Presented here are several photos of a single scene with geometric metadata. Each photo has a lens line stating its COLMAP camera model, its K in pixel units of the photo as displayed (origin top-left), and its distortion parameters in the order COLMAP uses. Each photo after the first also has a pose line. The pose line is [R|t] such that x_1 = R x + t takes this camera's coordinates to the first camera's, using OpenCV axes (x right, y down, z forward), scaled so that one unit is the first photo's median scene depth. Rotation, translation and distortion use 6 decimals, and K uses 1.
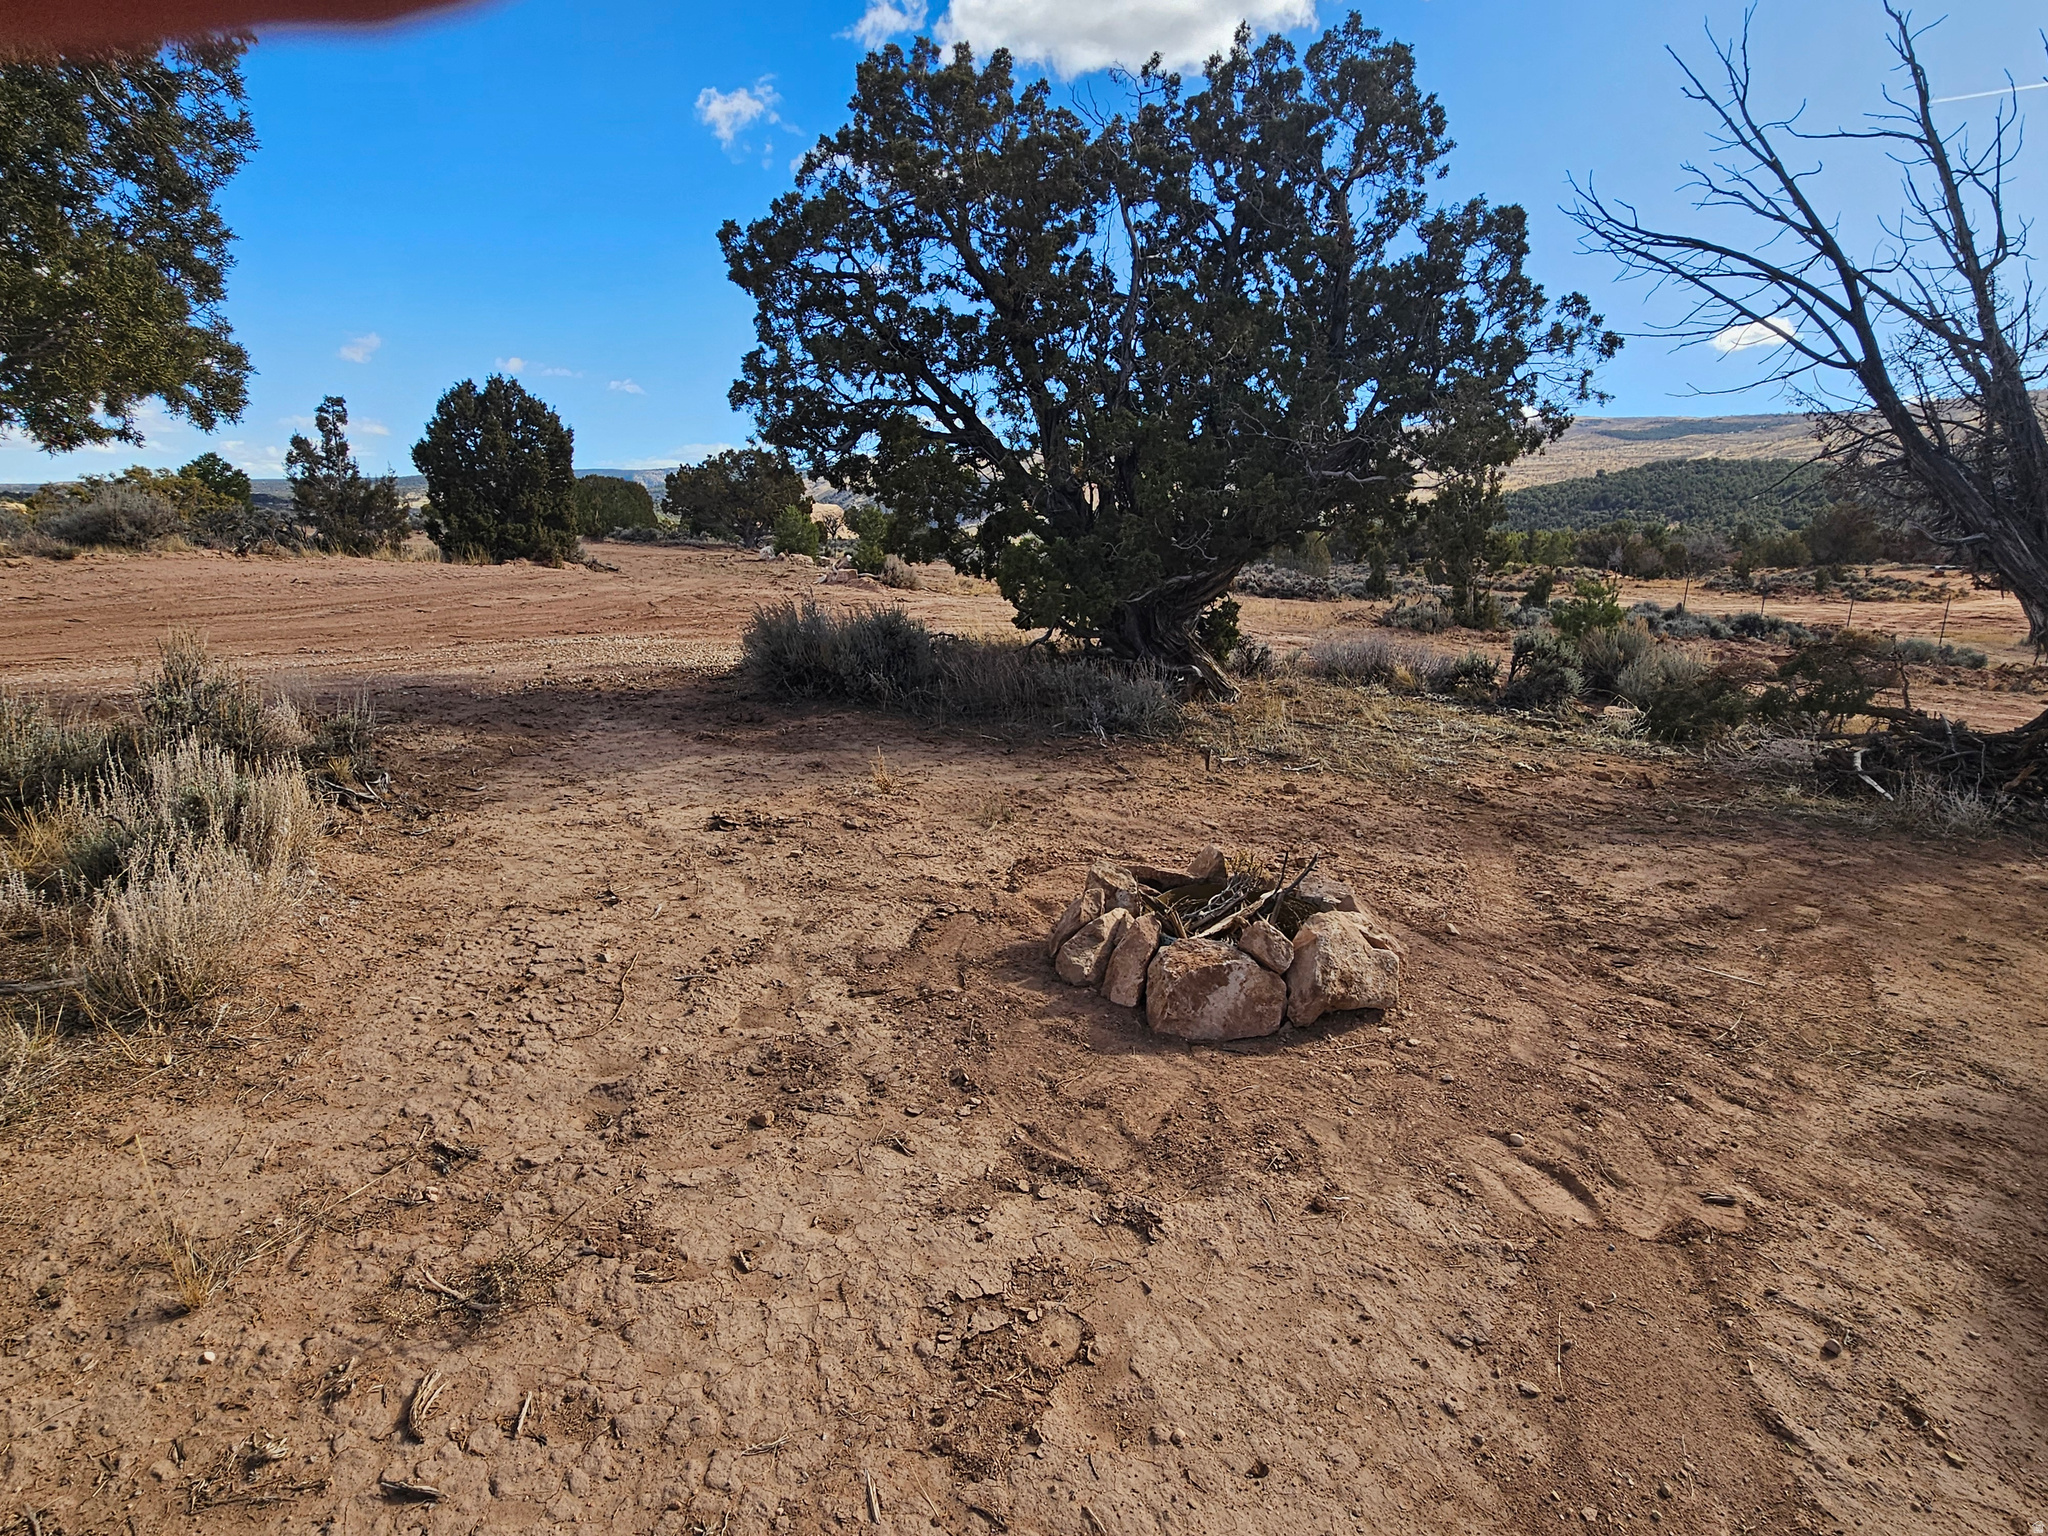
lens RADIAL K [[1064.1, 0, 1016.1], [0, 1064.1, 766.2], [0, 0, 1]] dist [-0.001498, 0.000798]
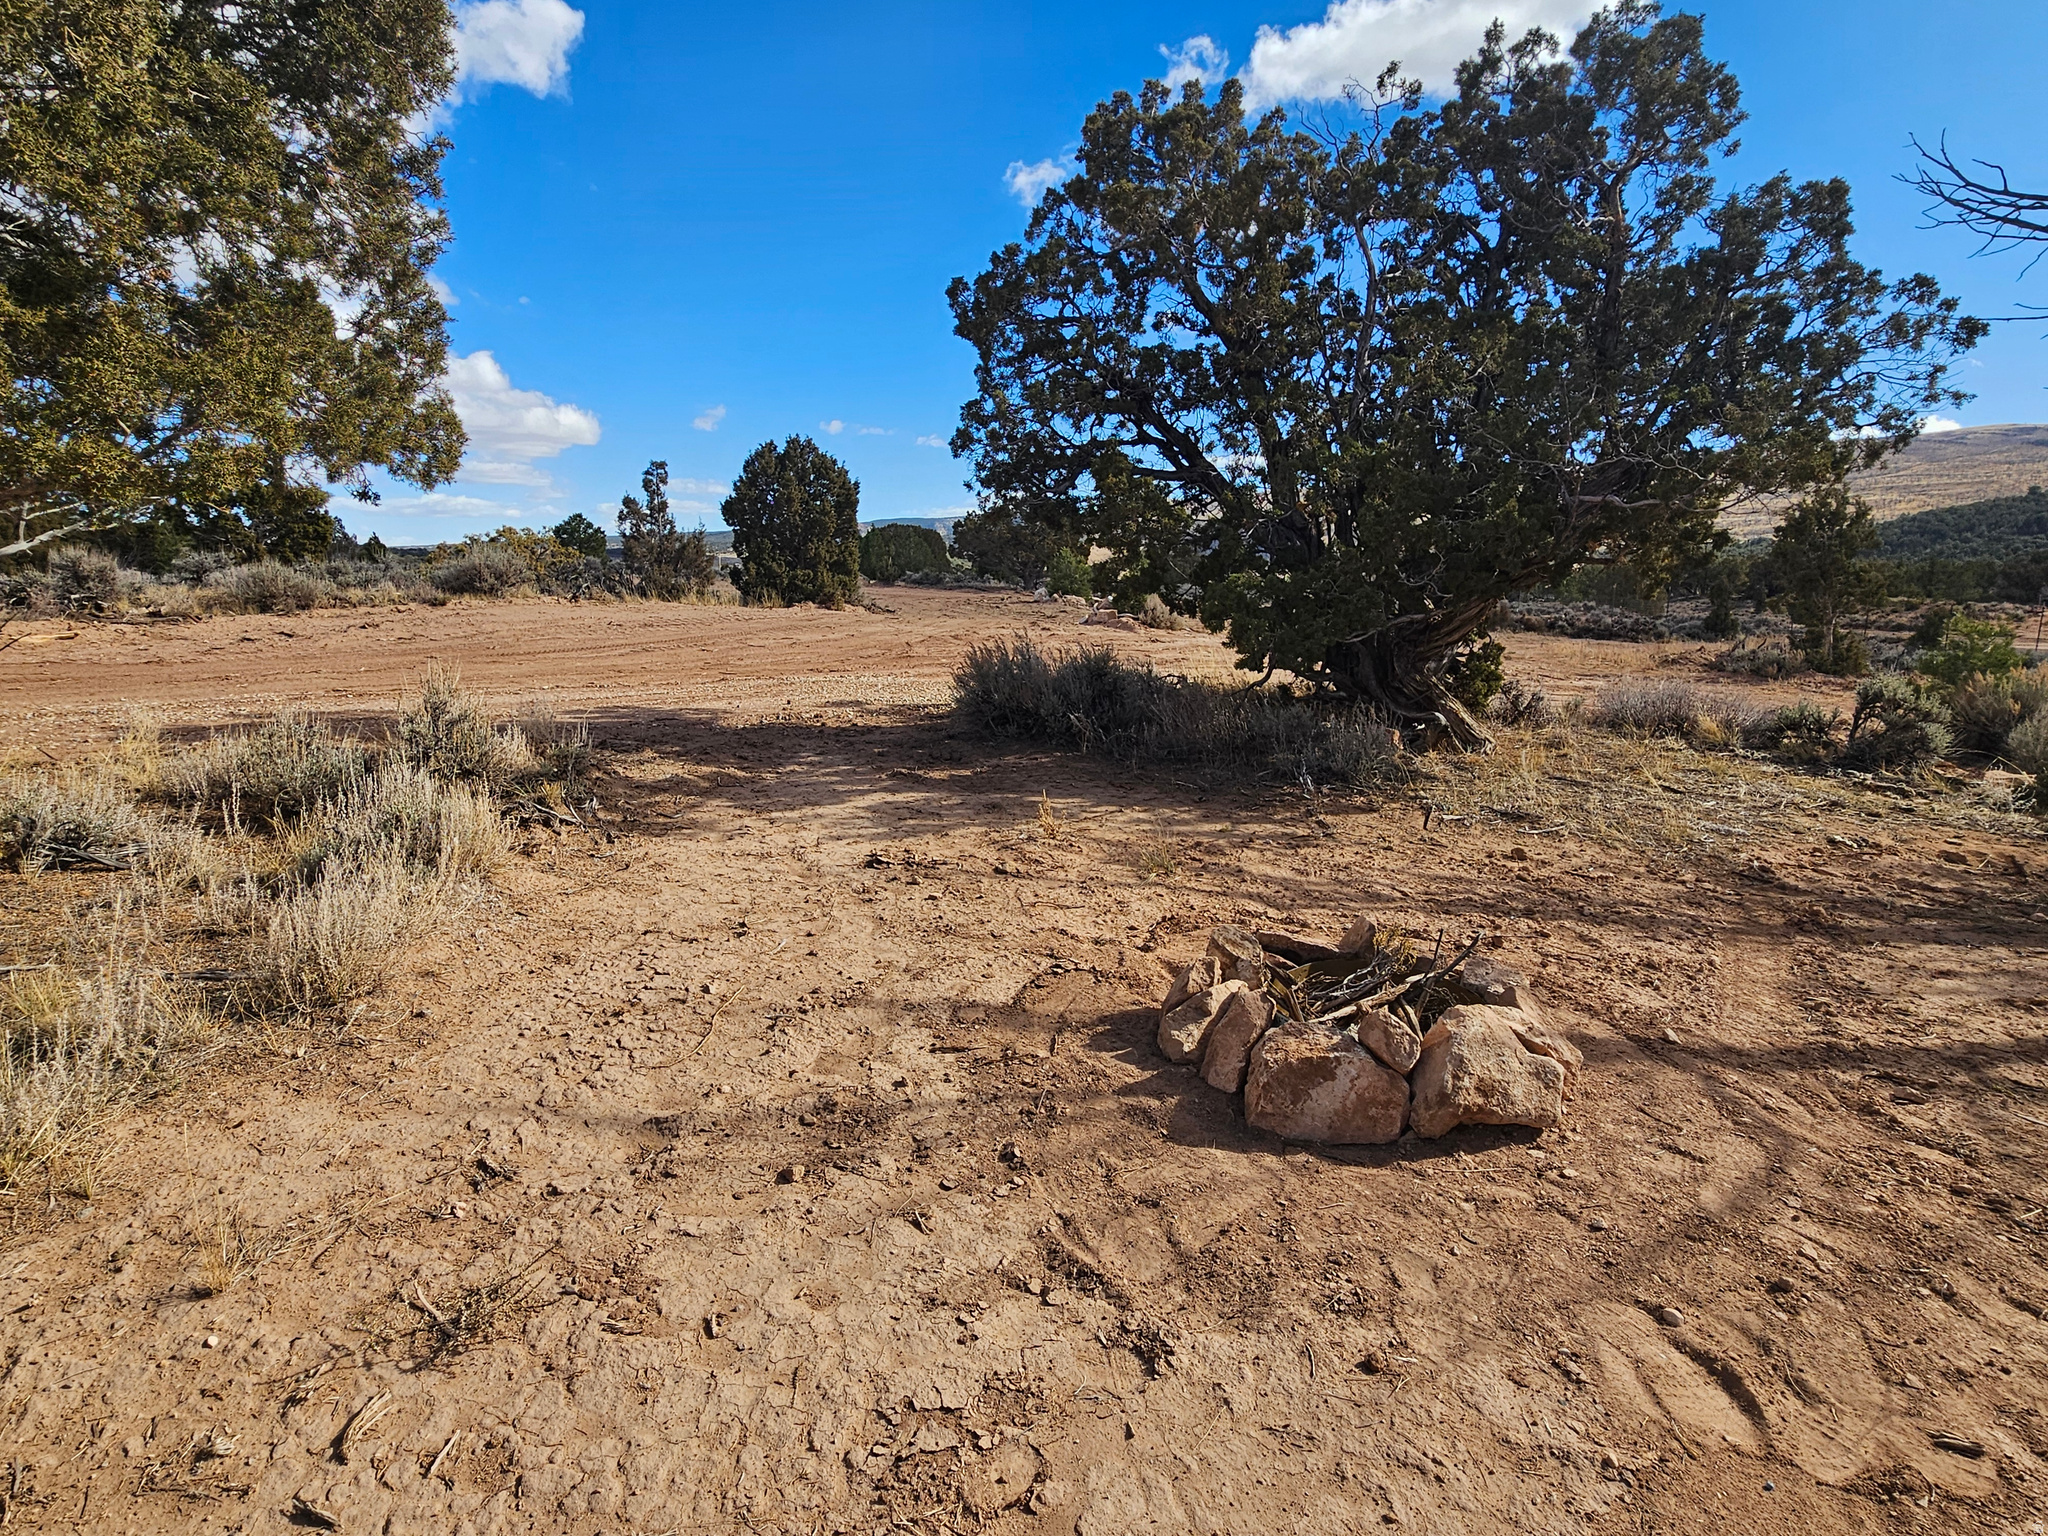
lens RADIAL K [[1064.1, 0, 1028.0], [0, 1064.1, 767.4], [0, 0, 1]] dist [-0.001498, 0.000798]
pose [[0.967395, 0.030821, -0.251392, 0.122413], [-0.039838, 0.998730, -0.030857, -0.010412], [0.250121, 0.039866, 0.967393, 0.059152]]
